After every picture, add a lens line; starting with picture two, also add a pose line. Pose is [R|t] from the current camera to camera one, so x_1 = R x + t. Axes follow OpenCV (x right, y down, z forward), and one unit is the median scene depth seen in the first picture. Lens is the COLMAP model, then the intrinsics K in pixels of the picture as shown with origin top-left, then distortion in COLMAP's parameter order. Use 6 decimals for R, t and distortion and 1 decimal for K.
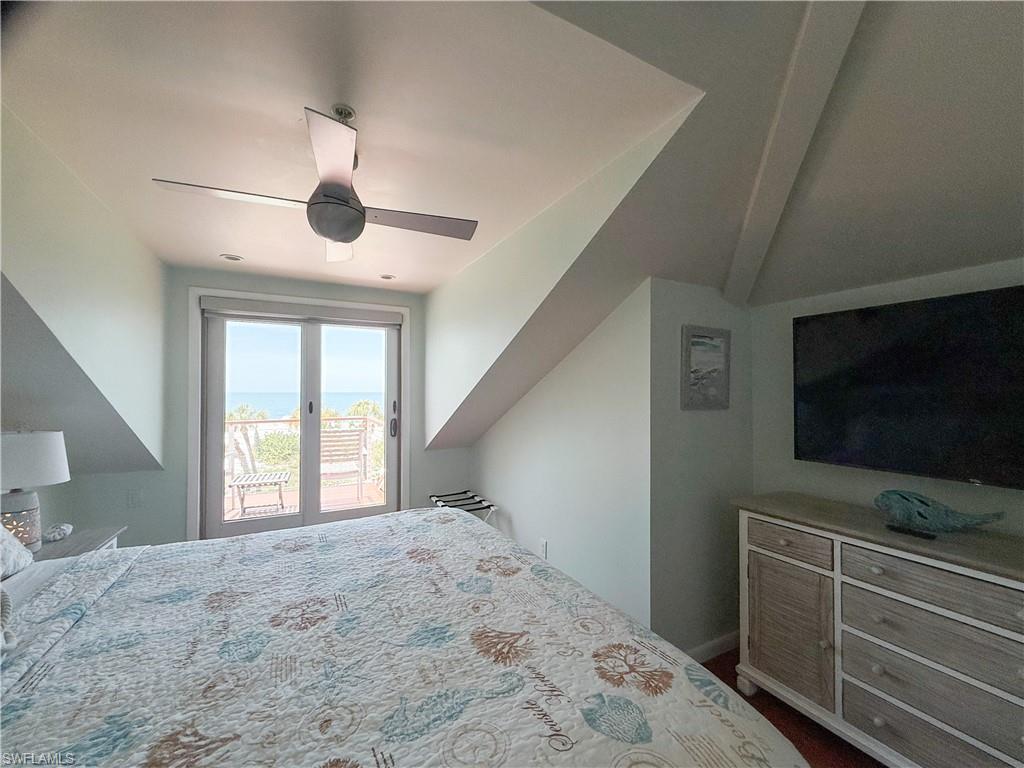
lens RADIAL K [[403.6, 0, 512.0], [0, 403.6, 384.0], [0, 0, 1]] dist [0.000573, 0.000387]
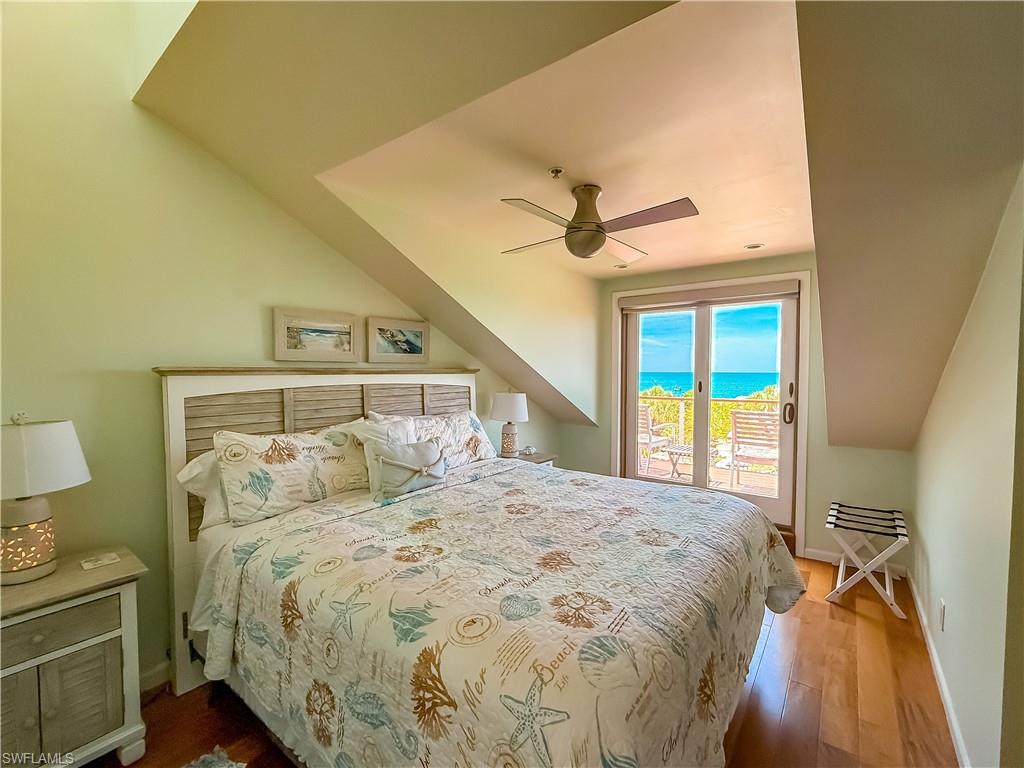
lens RADIAL K [[446.0, 0, 526.1], [0, 446.0, 384.2], [0, 0, 1]] dist [-0.000202, 0.000185]
pose [[0.435358, 0.027501, -0.899837, 0.798364], [0.014319, 0.999195, 0.037465, 0.003283], [0.900144, -0.029195, 0.434614, 0.186341]]
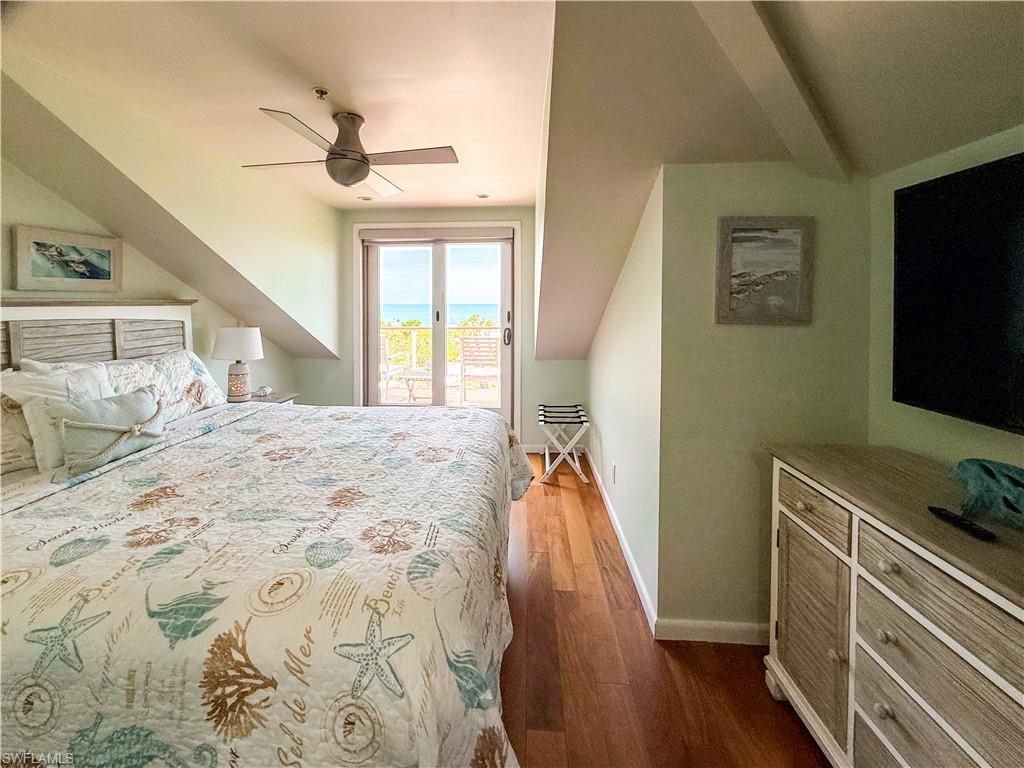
lens RADIAL K [[433.9, 0, 503.3], [0, 433.9, 309.4], [0, 0, 1]] dist [-0.000341, -0.000007]
pose [[0.853598, 0.006938, -0.520886, 0.715283], [0.010261, 0.999493, 0.030127, 0.006683], [0.520831, -0.031062, 0.853094, 0.064506]]
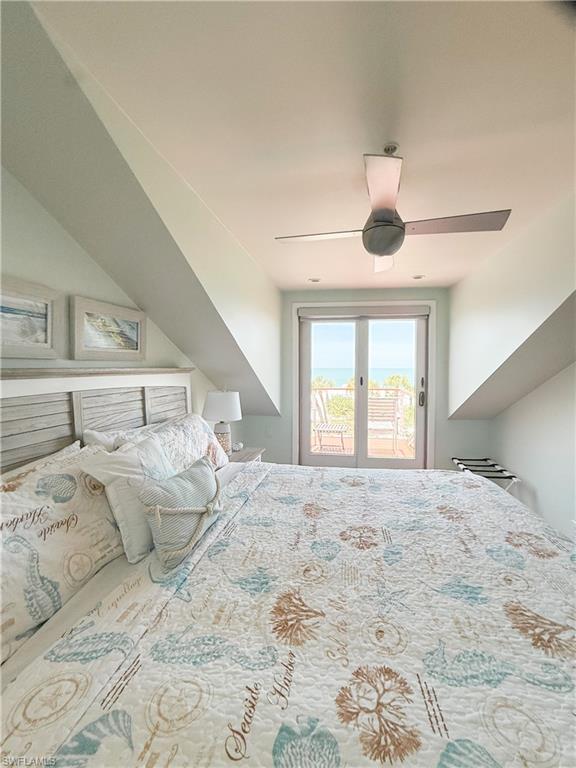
lens RADIAL K [[316.6, 0, 316.7], [0, 316.6, 375.4], [0, 0, 1]] dist [-0.000668, 0.000331]
pose [[0.827262, 0.018624, -0.561507, -0.036225], [0.005345, 0.999144, 0.041014, -0.015202], [0.561790, -0.036931, 0.826455, 0.036792]]
